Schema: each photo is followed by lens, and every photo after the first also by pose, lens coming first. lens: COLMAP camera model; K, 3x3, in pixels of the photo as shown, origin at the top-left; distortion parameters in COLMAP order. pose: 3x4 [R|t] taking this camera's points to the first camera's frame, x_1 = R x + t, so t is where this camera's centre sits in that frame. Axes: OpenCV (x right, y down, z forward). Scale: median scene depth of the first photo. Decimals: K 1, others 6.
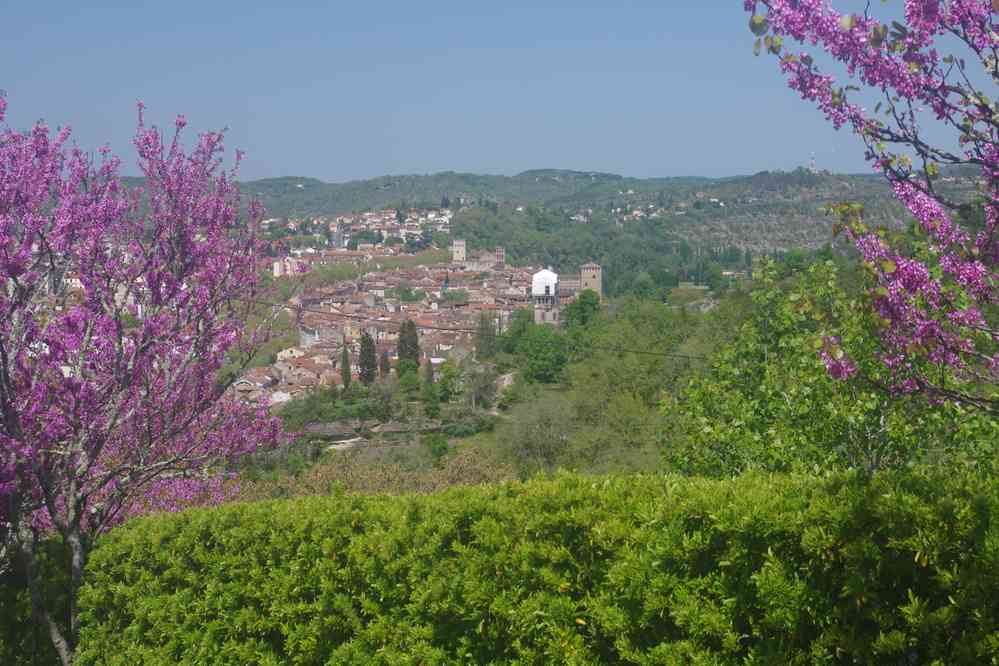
lens RADIAL K [[2226.4, 0, 497.6], [0, 2226.4, 333.5], [0, 0, 1]] dist [0.158558, 0.000000]
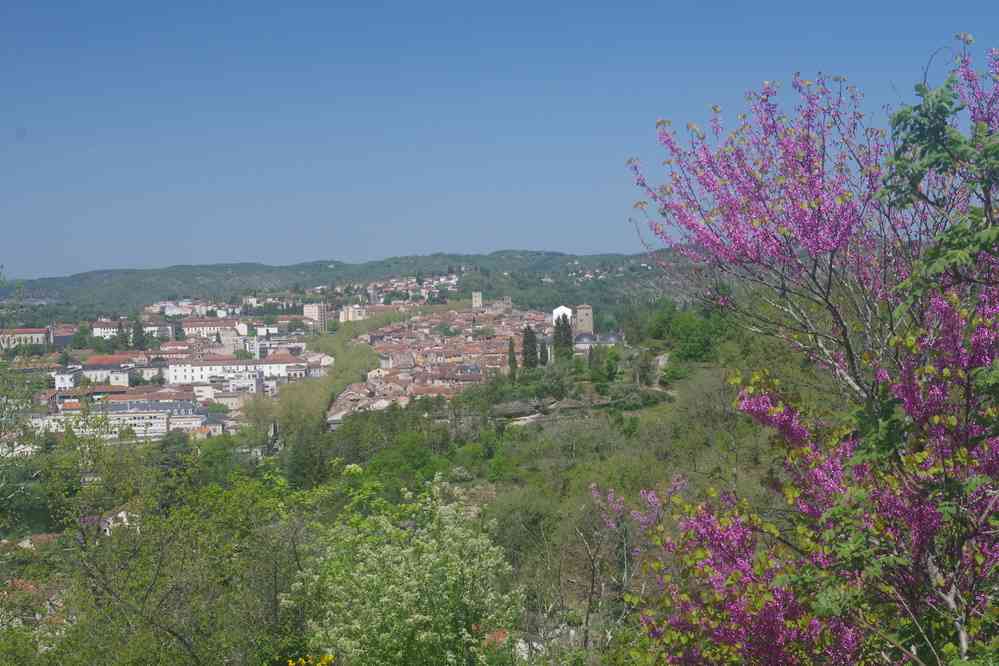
lens RADIAL K [[1591.0, 0, 502.1], [0, 1591.0, 332.8], [0, 0, 1]] dist [0.033862, 0.000000]
pose [[0.999222, -0.027962, 0.027799, -0.033264], [0.028691, 0.999245, -0.026197, 0.008558], [-0.027045, 0.026975, 0.999270, 0.062429]]
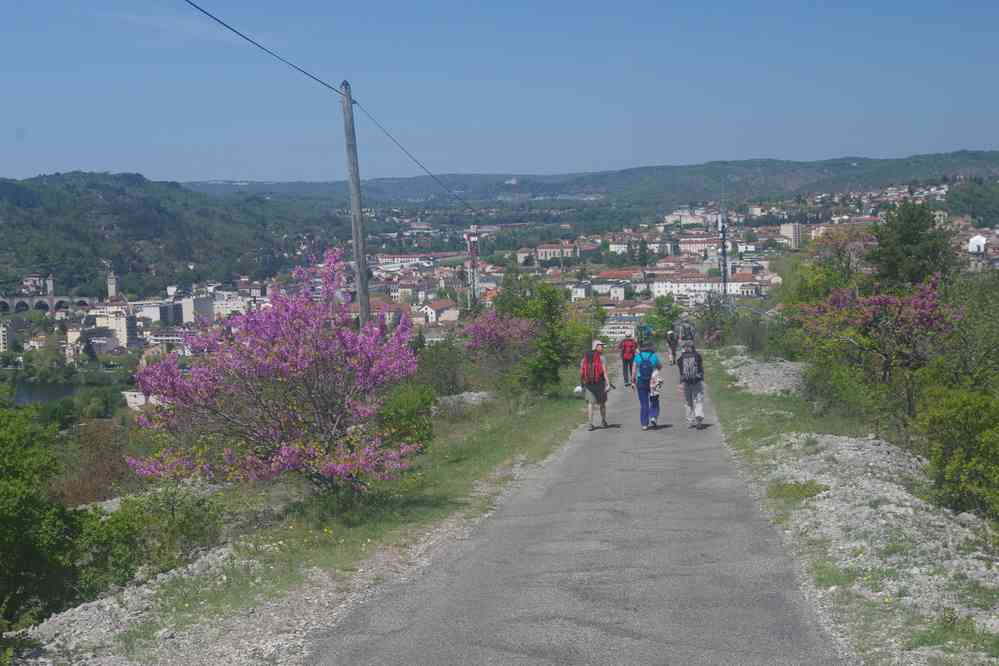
lens RADIAL K [[1591.0, 0, 496.6], [0, 1591.0, 335.2], [0, 0, 1]] dist [0.033862, 0.000000]
pose [[0.949558, -0.004215, -0.313562, 0.040934], [0.017953, 0.999000, 0.040939, -0.008380], [0.313076, -0.044503, 0.948685, -0.135337]]
